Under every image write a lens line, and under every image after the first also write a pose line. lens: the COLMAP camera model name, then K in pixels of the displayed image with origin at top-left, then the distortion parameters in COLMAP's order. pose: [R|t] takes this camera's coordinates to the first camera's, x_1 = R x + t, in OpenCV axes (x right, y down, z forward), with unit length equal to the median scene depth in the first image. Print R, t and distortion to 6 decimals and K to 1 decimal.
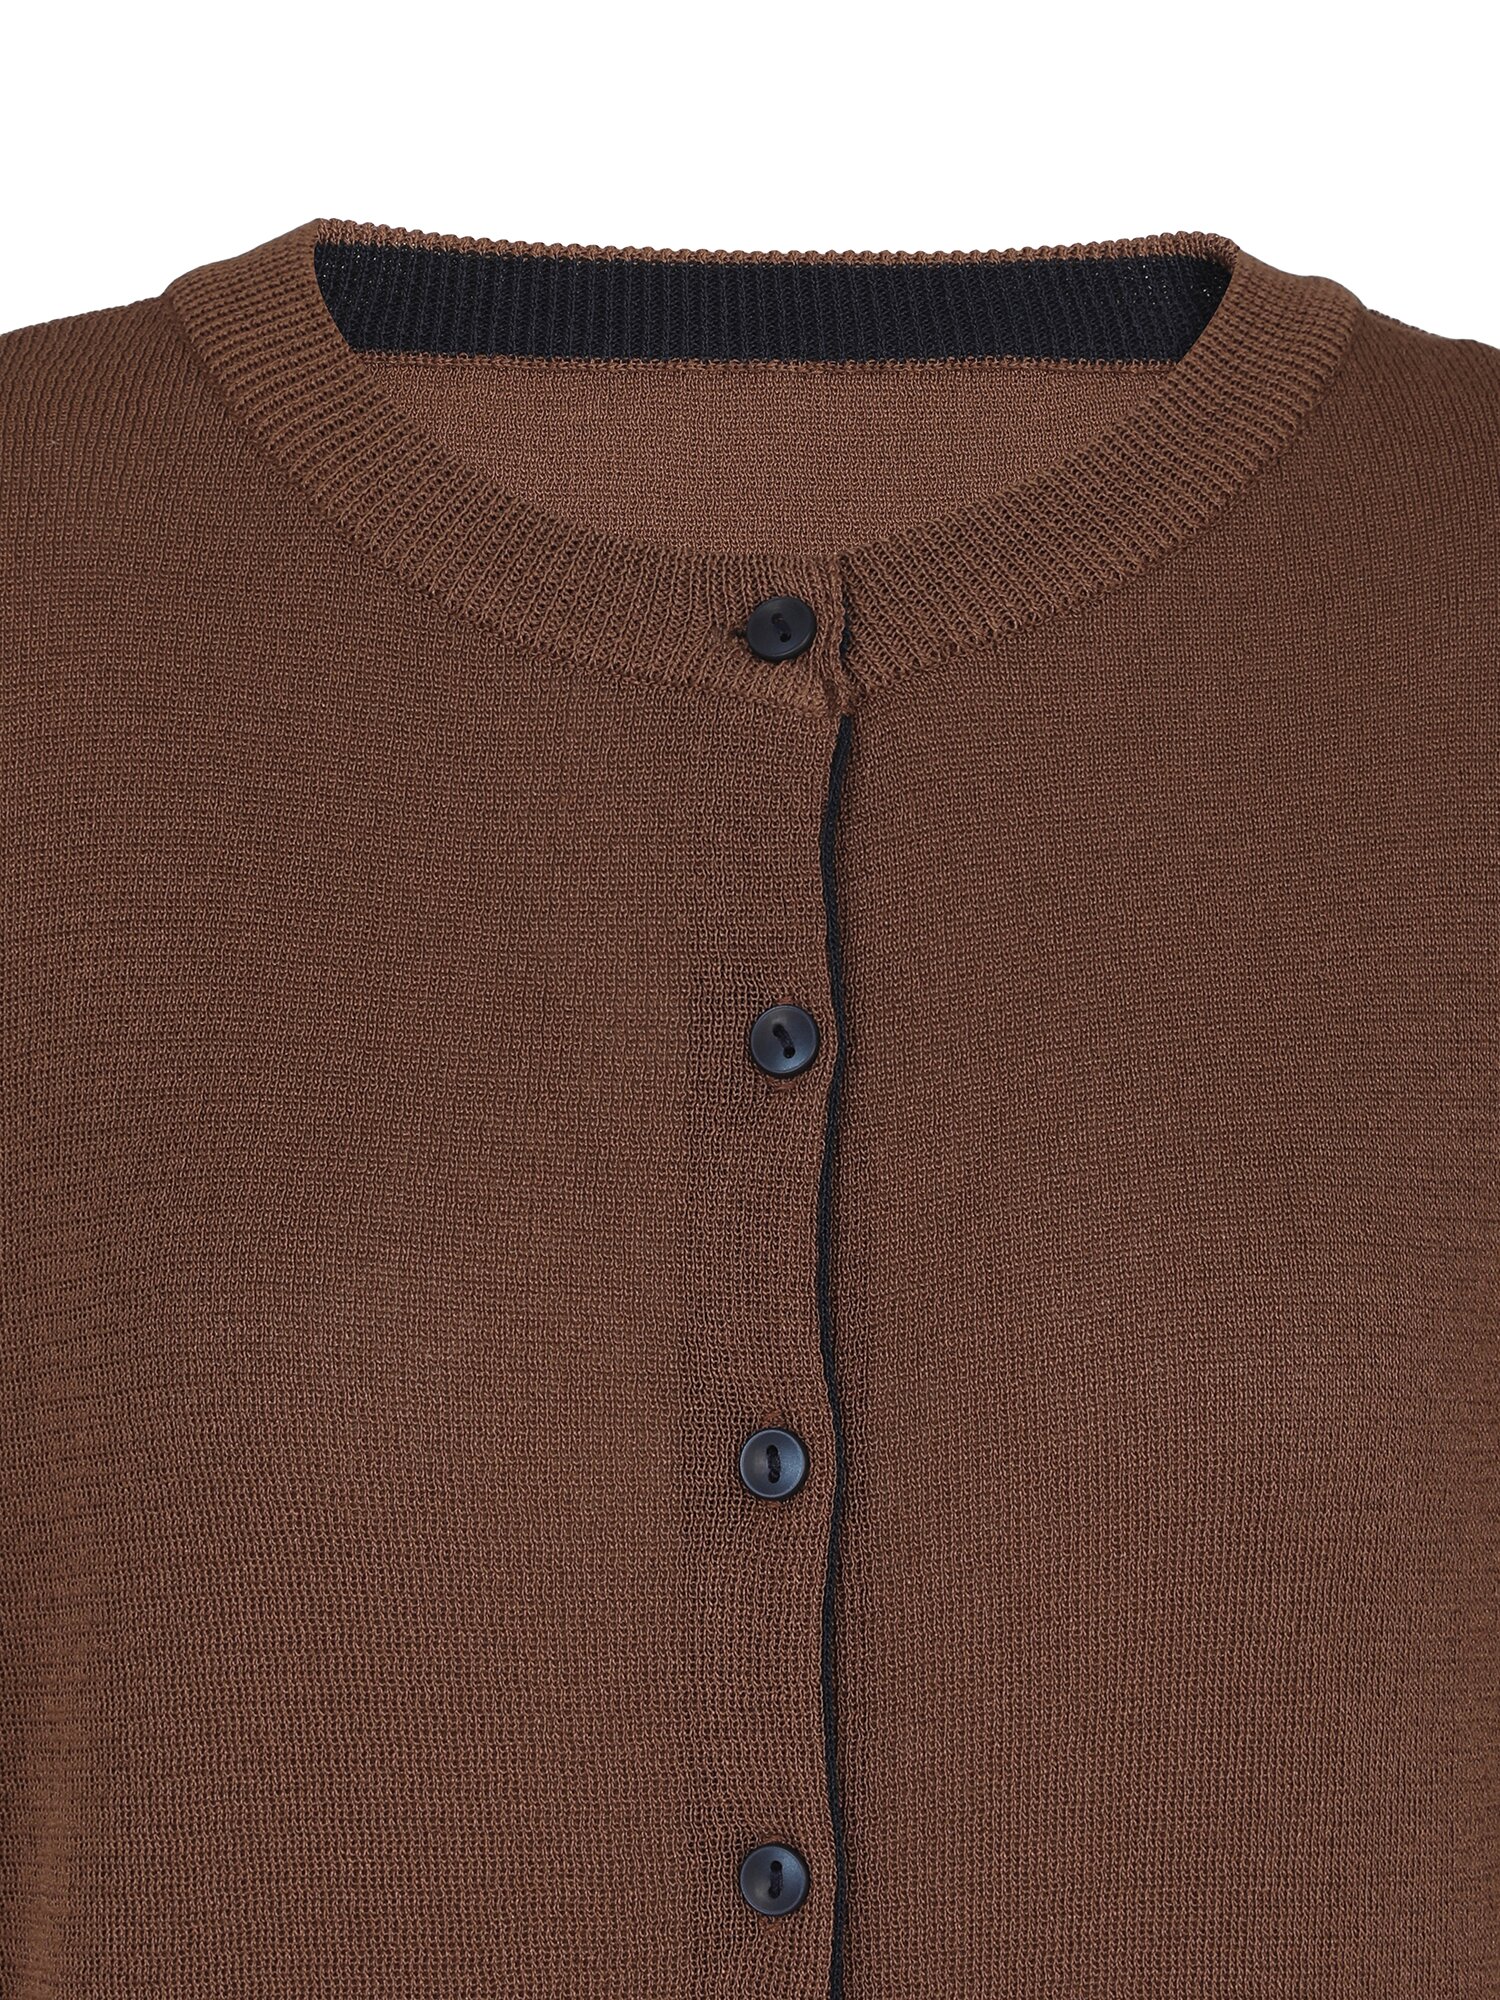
lens RADIAL K [[5900.0, 0, 753.1], [0, 5900.0, 996.4], [0, 0, 1]] dist [0.452757, 0.000000]
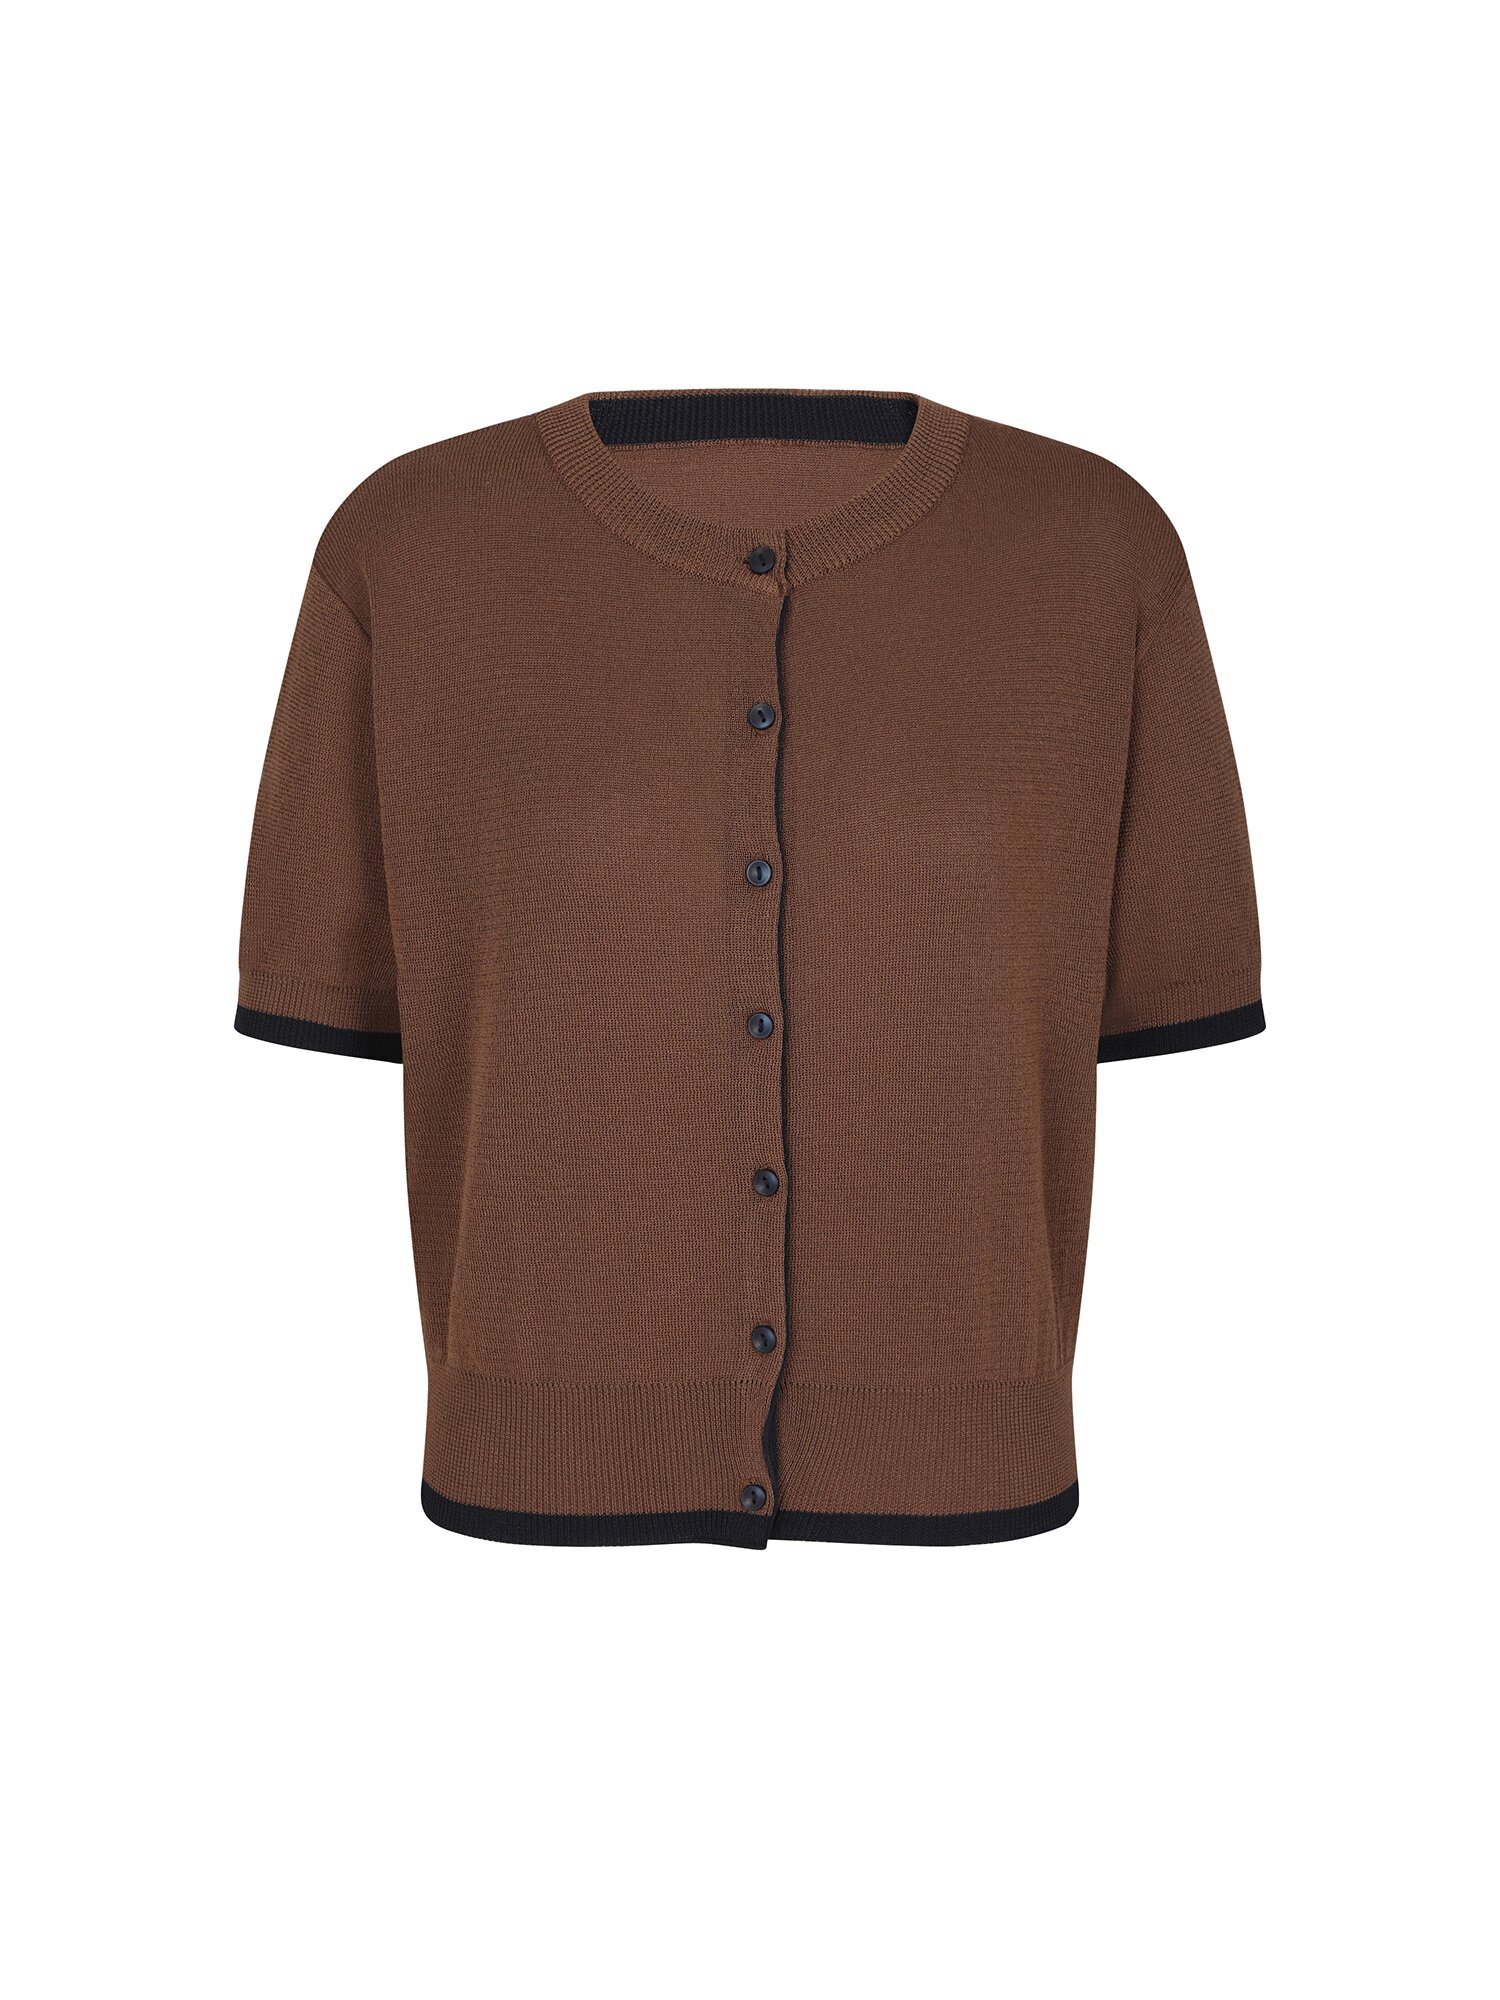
lens RADIAL K [[4335.9, 0, 770.0], [0, 4335.9, 988.6], [0, 0, 1]] dist [-0.965148, 0.000000]
pose [[0.999970, -0.001882, -0.007448, 0.022736], [0.002547, 0.995907, 0.090347, -0.046137], [0.007247, -0.090363, 0.995883, -0.959425]]
